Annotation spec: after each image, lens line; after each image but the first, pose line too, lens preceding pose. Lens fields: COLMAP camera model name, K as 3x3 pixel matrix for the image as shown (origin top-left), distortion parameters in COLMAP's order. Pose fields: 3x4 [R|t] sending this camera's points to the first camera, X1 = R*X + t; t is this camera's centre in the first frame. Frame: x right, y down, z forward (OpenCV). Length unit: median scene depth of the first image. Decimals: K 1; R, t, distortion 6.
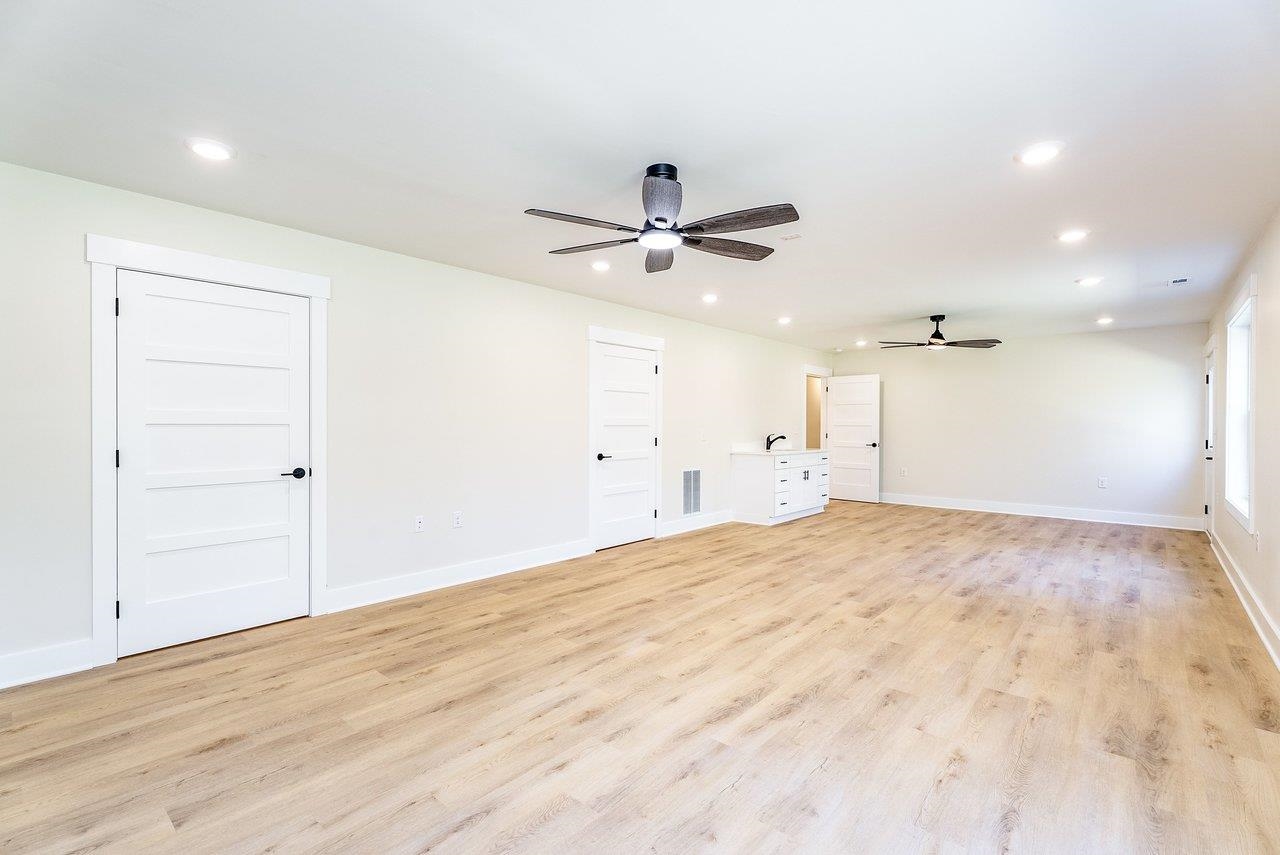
lens RADIAL K [[576.6, 0, 636.5], [0, 576.6, 428.7], [0, 0, 1]] dist [-0.001676, -0.001550]
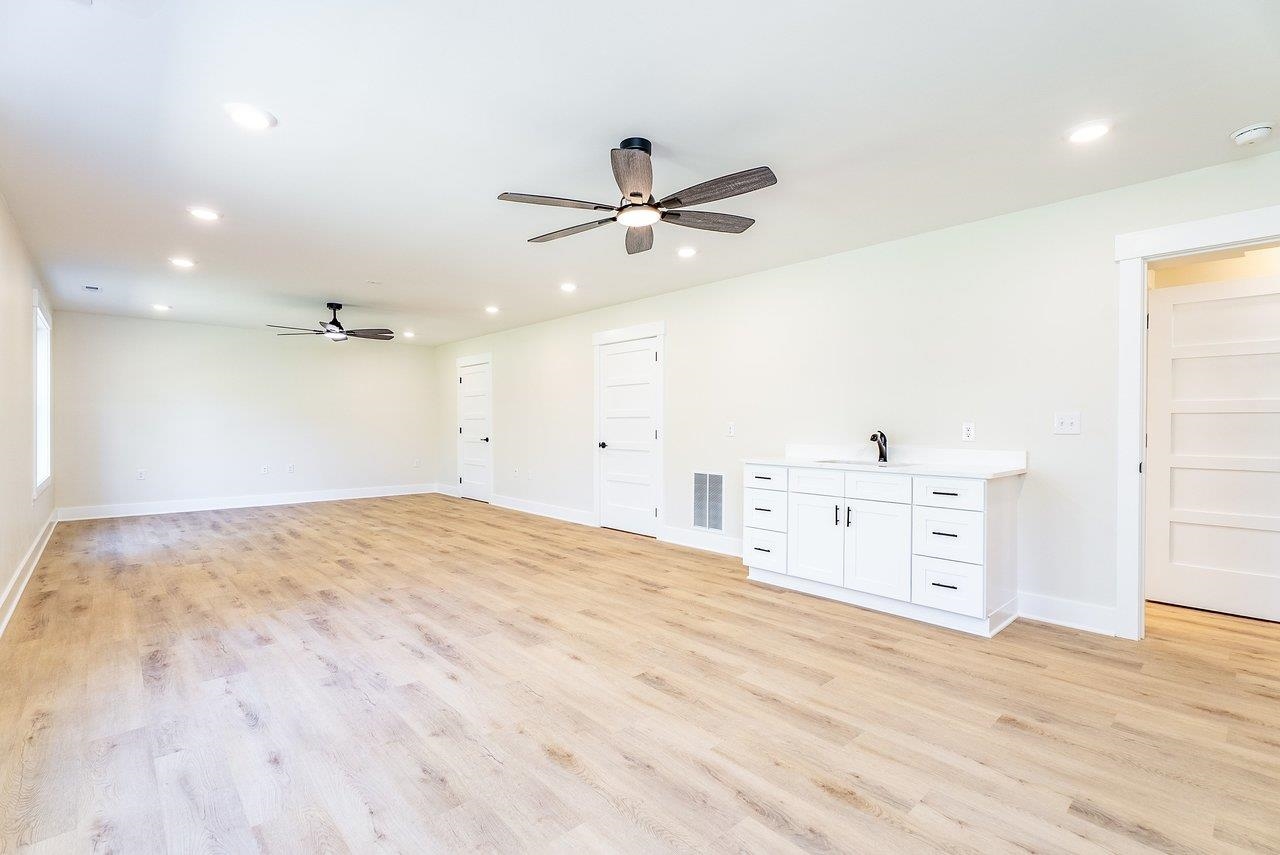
lens RADIAL K [[576.6, 0, 636.5], [0, 576.6, 428.7], [0, 0, 1]] dist [-0.001676, -0.001550]
pose [[-0.101904, 0.004316, -0.994785, 0.961993], [-0.011633, 0.999917, 0.005530, 0.008399], [0.994726, 0.012136, -0.101846, 1.064069]]
